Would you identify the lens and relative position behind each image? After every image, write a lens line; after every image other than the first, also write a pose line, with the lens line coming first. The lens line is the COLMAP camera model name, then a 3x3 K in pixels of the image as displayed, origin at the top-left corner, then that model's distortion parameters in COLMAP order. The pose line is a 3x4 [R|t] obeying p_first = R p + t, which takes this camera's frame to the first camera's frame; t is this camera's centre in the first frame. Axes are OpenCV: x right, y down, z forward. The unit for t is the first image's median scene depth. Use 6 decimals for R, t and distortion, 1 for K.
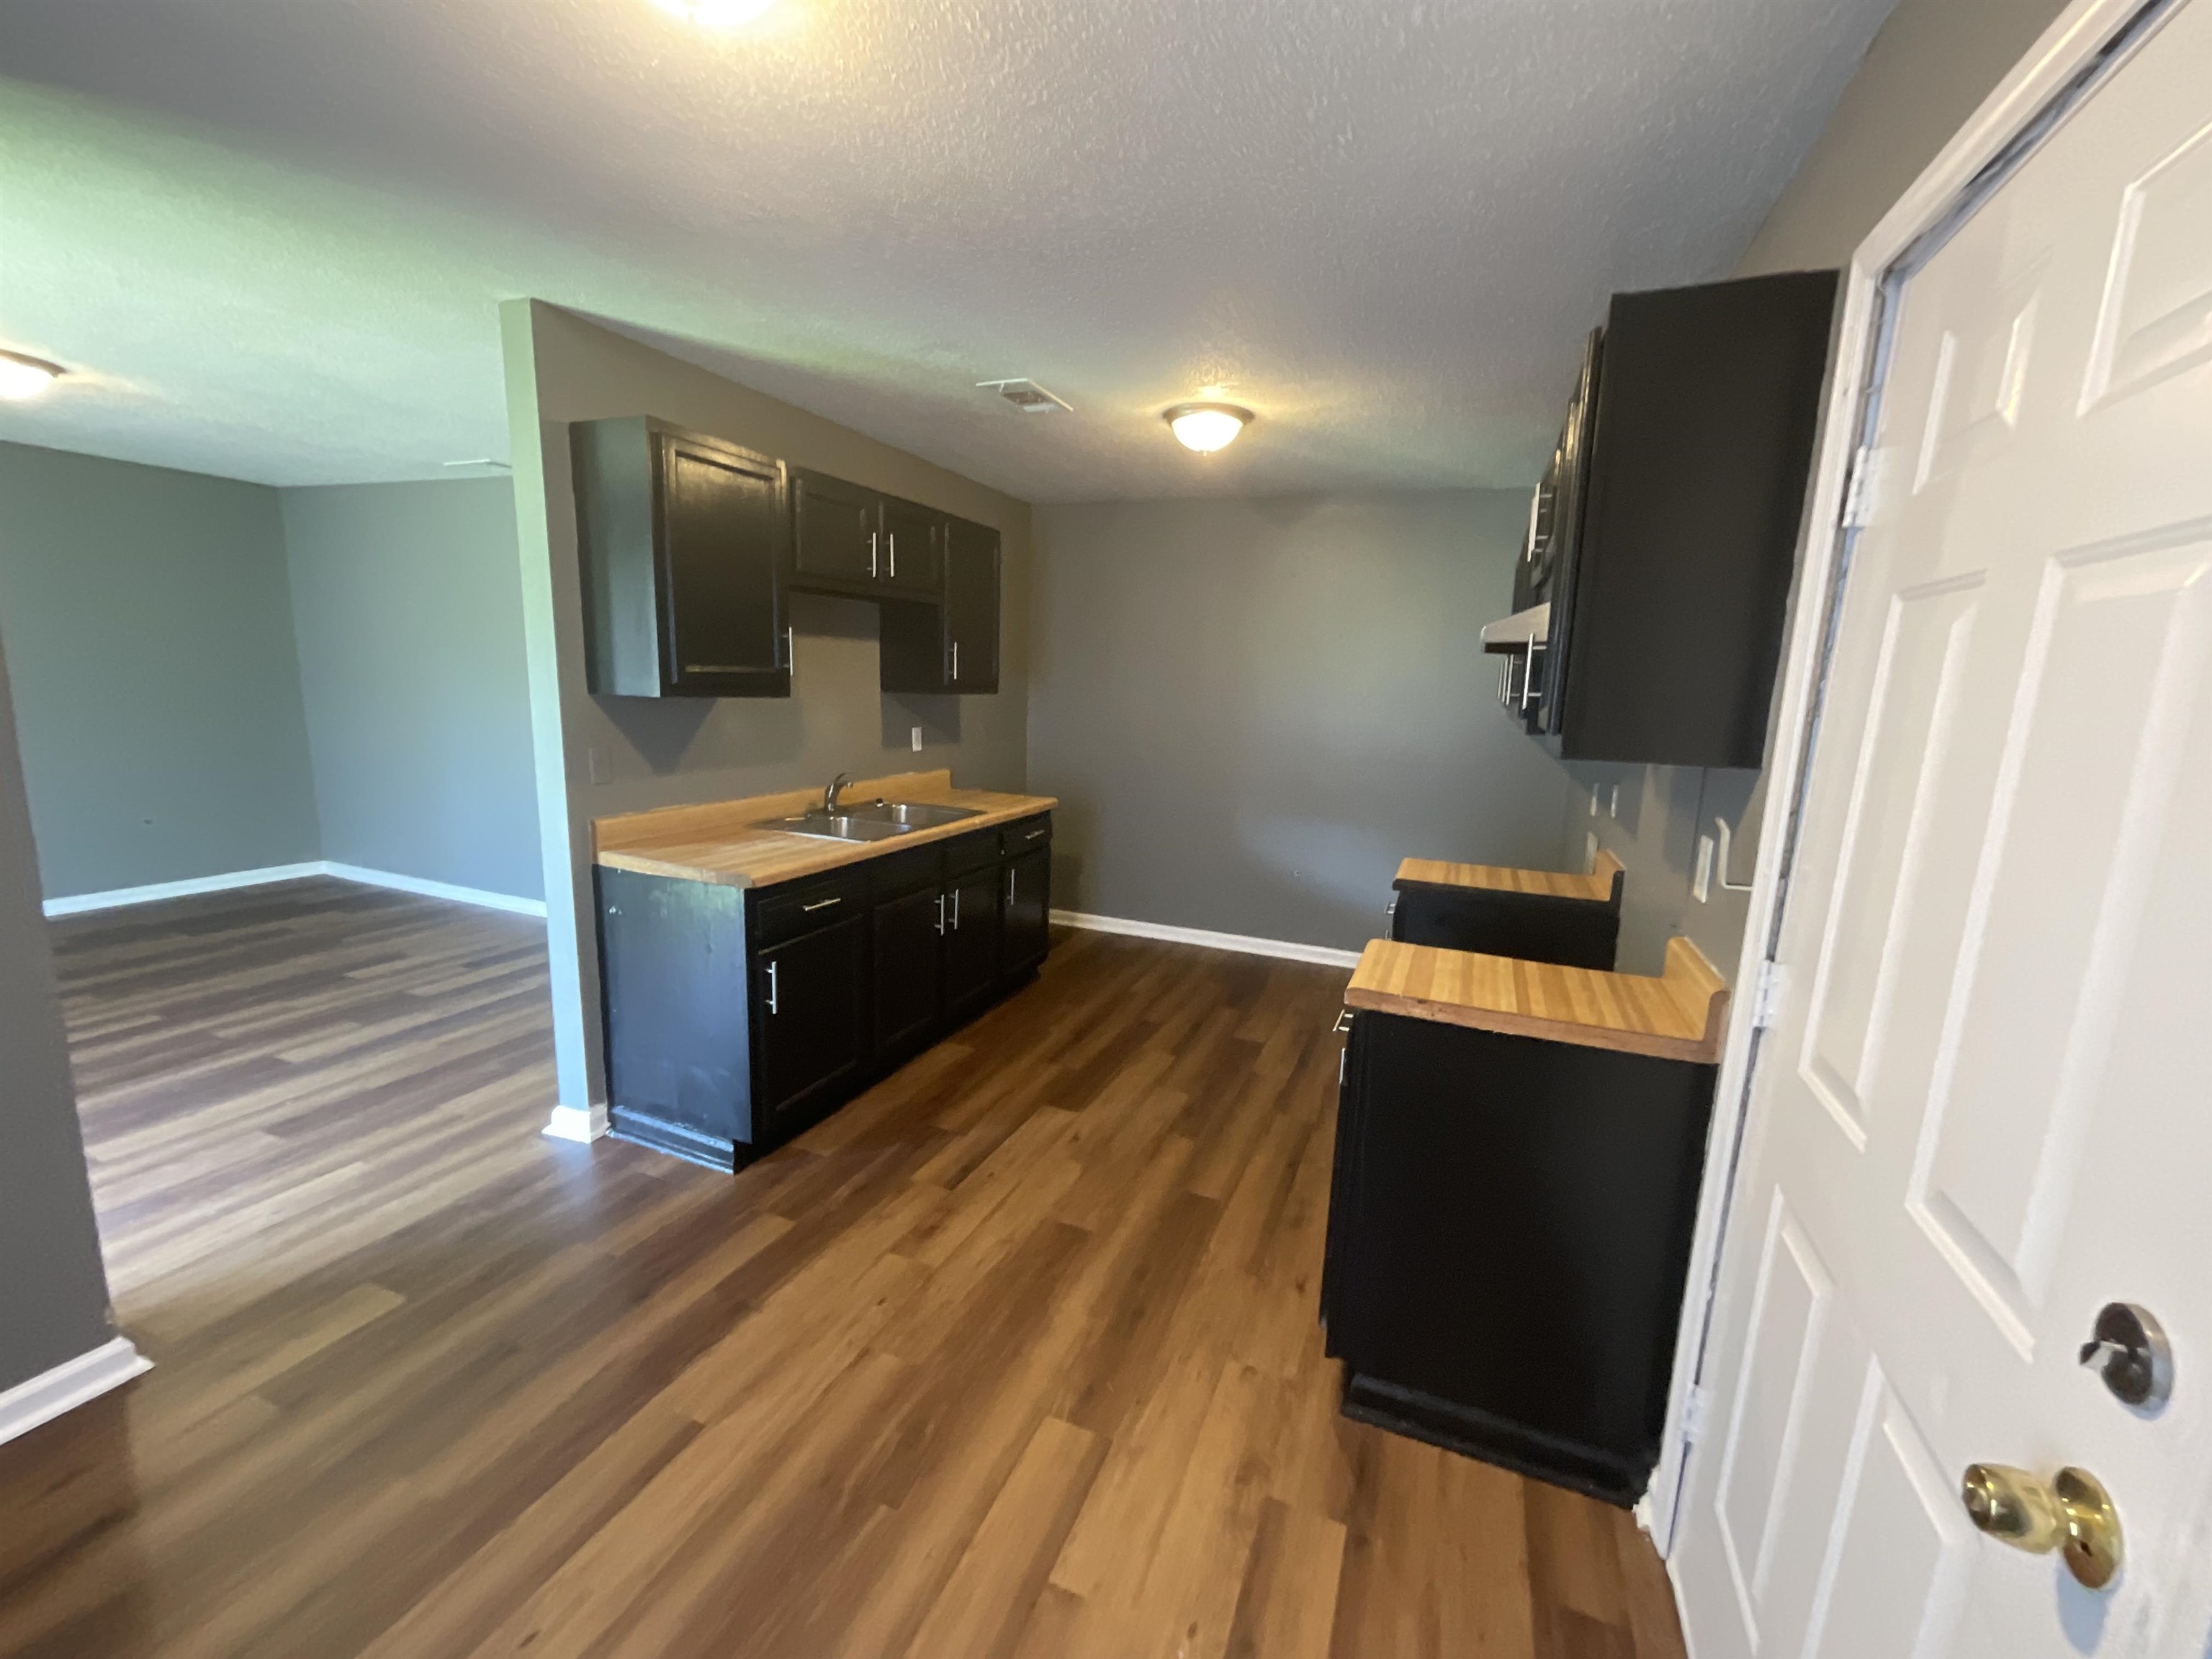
lens RADIAL K [[896.8, 0, 1098.9], [0, 896.8, 829.8], [0, 0, 1]] dist [0.014131, 0.000013]
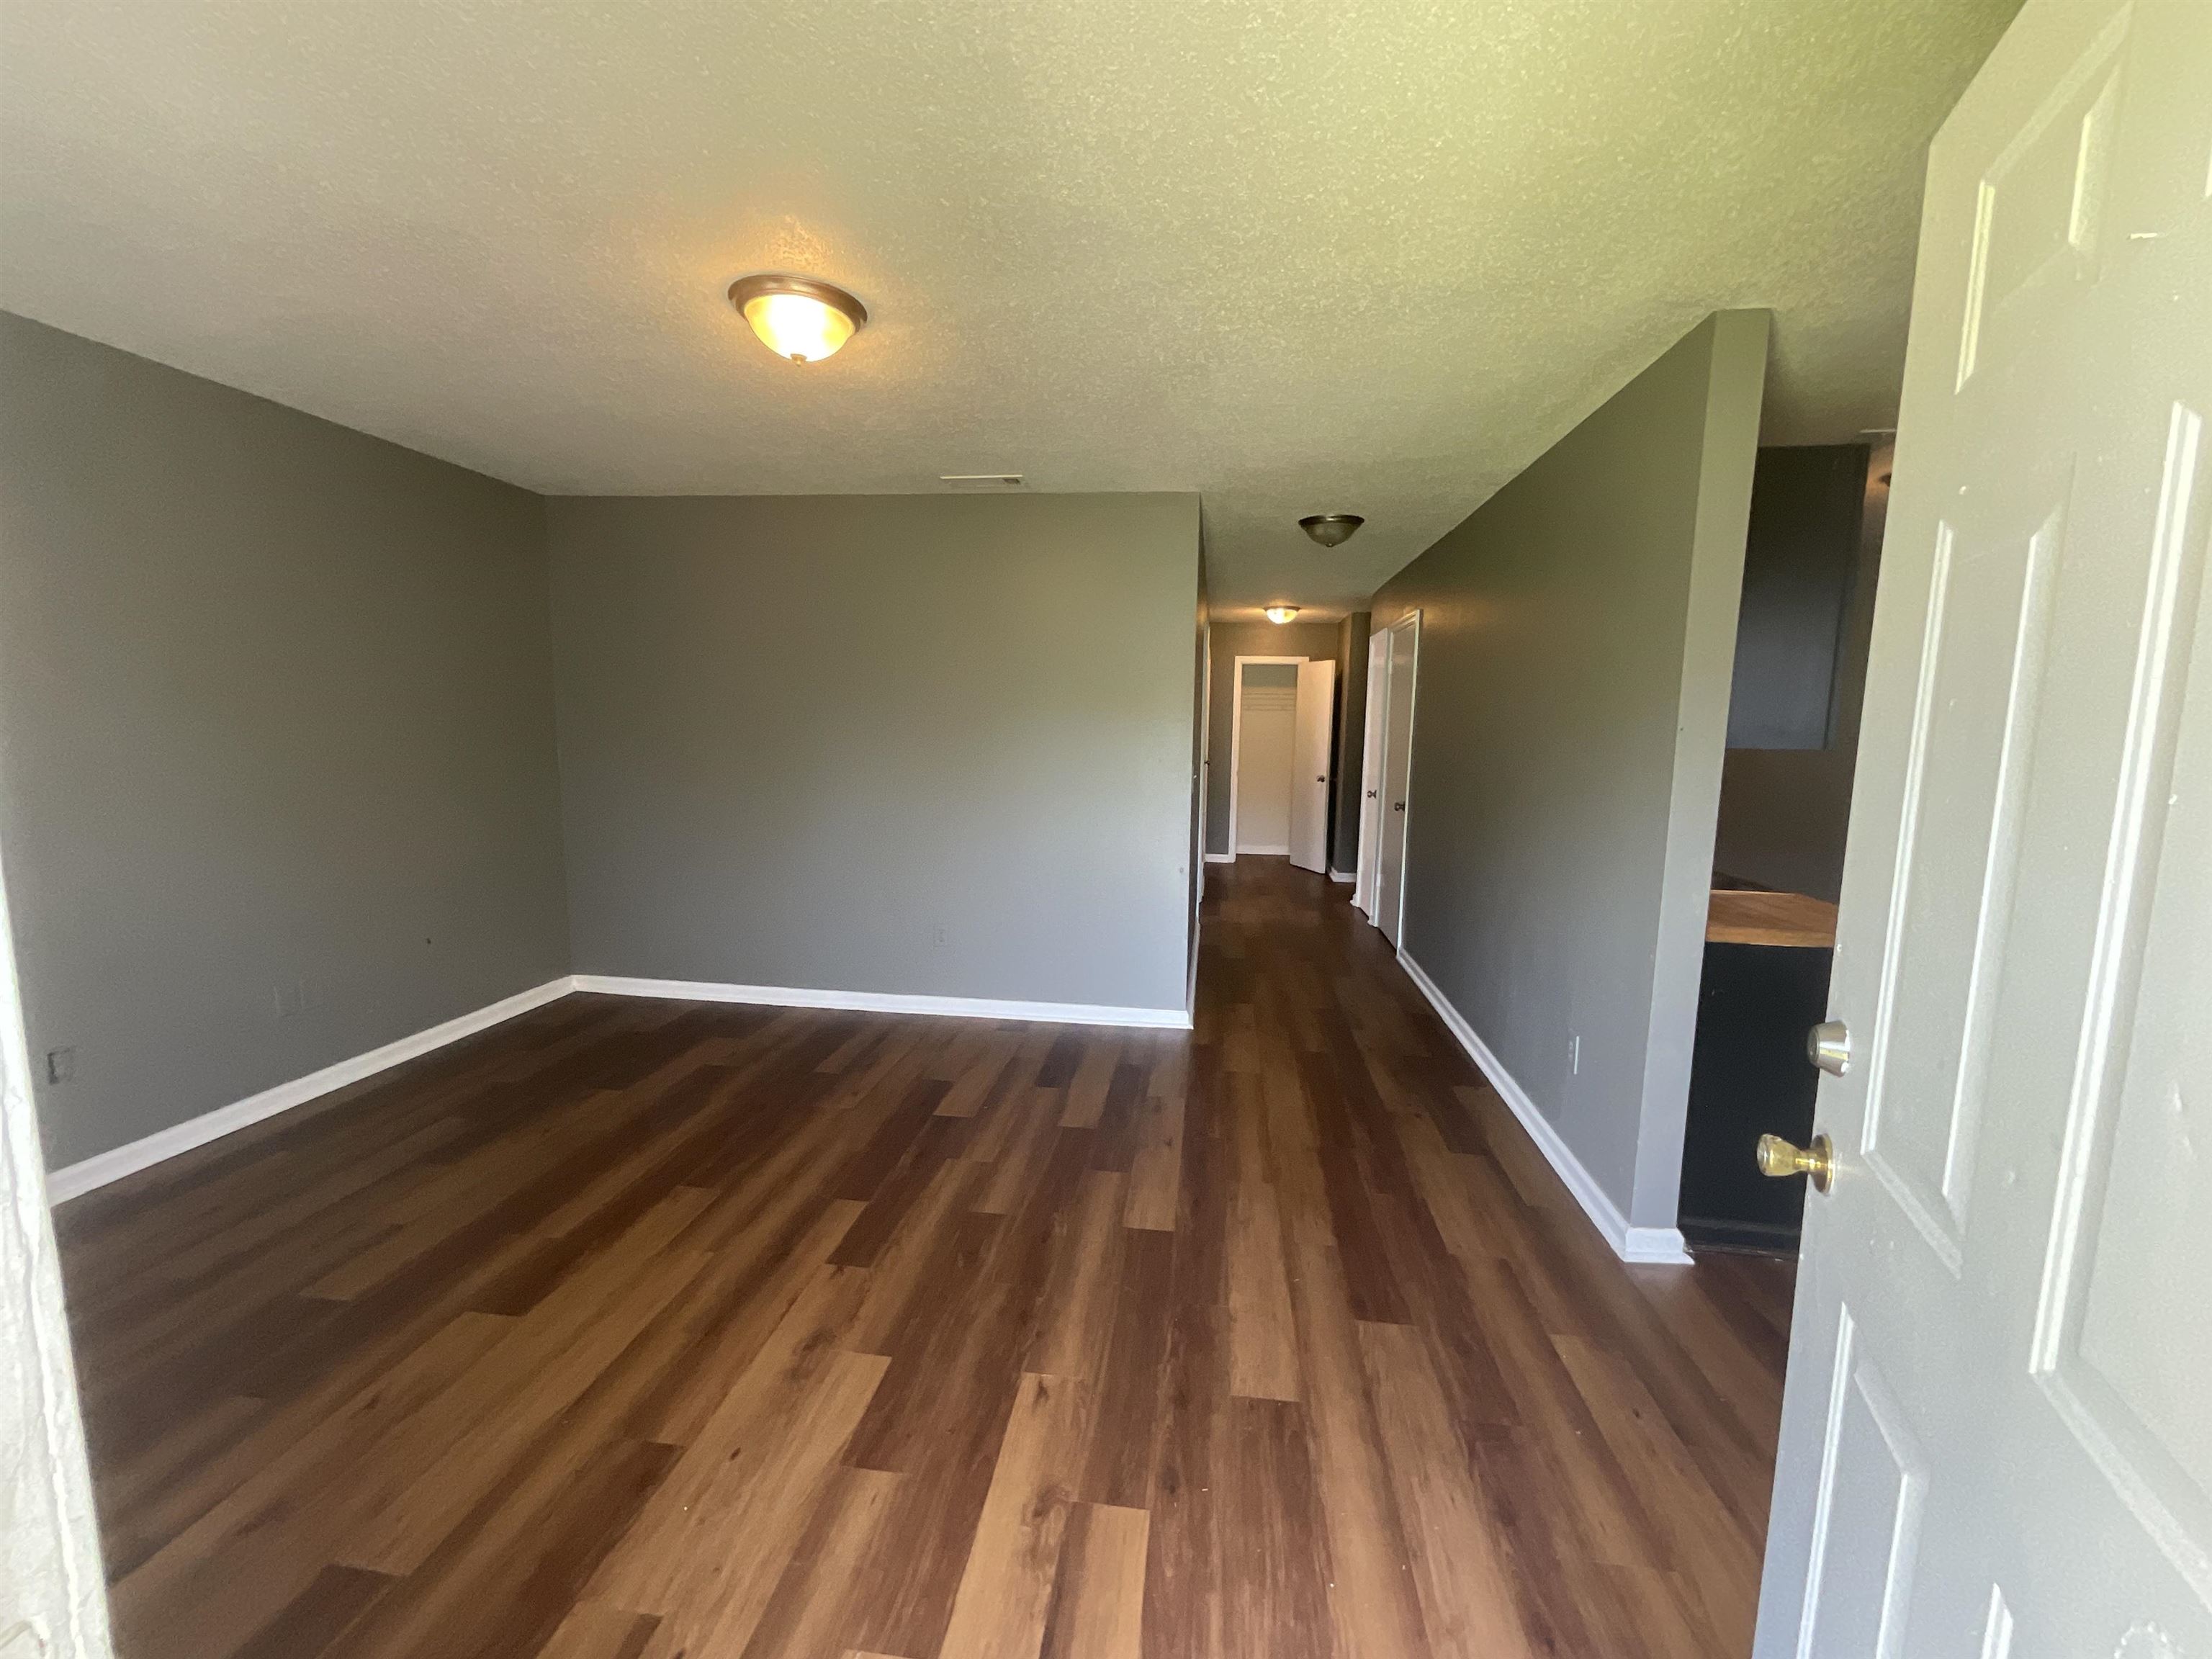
lens RADIAL K [[899.9, 0, 1106.1], [0, 899.9, 835.7], [0, 0, 1]] dist [-0.000762, 0.000040]
pose [[0.965111, -0.053946, 0.256222, -0.957890], [0.063840, 0.997496, -0.030449, -0.053056], [-0.253938, 0.045744, 0.966138, 0.215553]]
